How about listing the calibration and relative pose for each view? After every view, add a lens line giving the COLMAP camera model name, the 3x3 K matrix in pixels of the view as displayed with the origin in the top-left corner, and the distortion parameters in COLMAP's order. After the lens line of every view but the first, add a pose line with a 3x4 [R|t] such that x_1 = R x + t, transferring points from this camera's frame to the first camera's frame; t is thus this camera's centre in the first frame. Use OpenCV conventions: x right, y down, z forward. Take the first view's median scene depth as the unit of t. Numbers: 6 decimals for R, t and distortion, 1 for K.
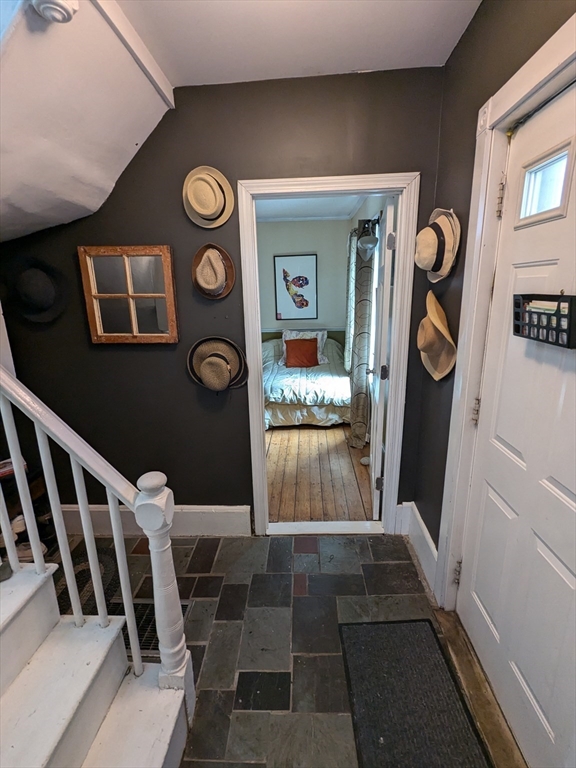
lens RADIAL K [[362.0, 0, 289.2], [0, 362.0, 383.3], [0, 0, 1]] dist [-0.001186, 0.001202]
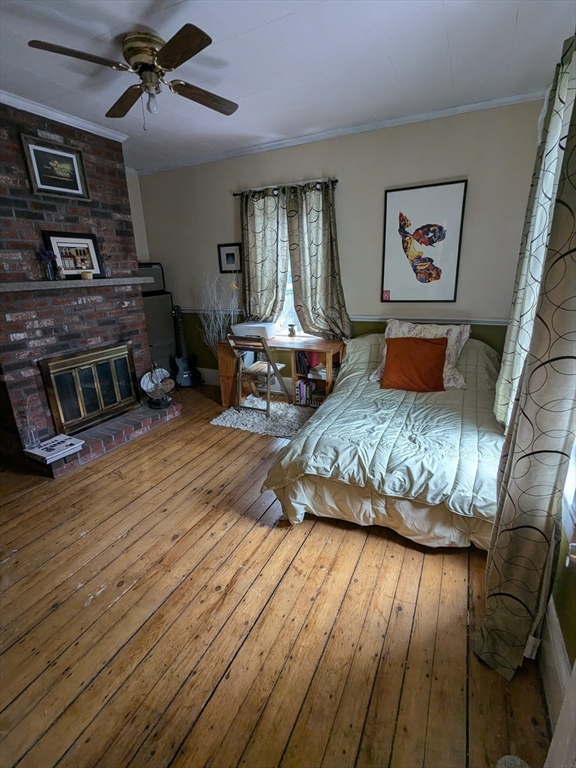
lens RADIAL K [[362.0, 0, 289.2], [0, 362.0, 383.3], [0, 0, 1]] dist [-0.001186, 0.001202]
pose [[0.921349, 0.113874, -0.371682, 0.083329], [-0.091438, 0.992790, 0.077502, -0.095674], [0.377828, -0.037420, 0.925119, 0.496617]]
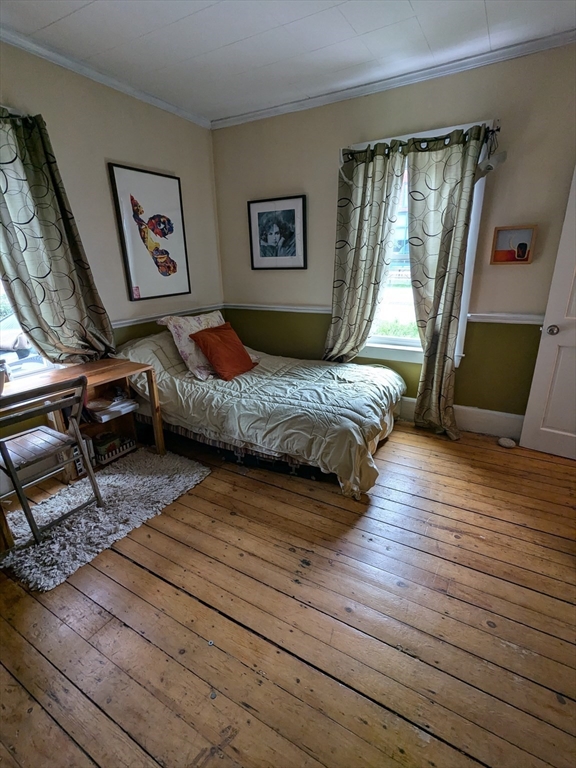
lens RADIAL K [[362.0, 0, 289.2], [0, 362.0, 383.3], [0, 0, 1]] dist [-0.001186, 0.001202]
pose [[0.455329, -0.274859, 0.846834, -0.516708], [0.233440, 0.954733, 0.184364, -0.141740], [-0.859175, 0.113739, 0.498881, 0.757128]]
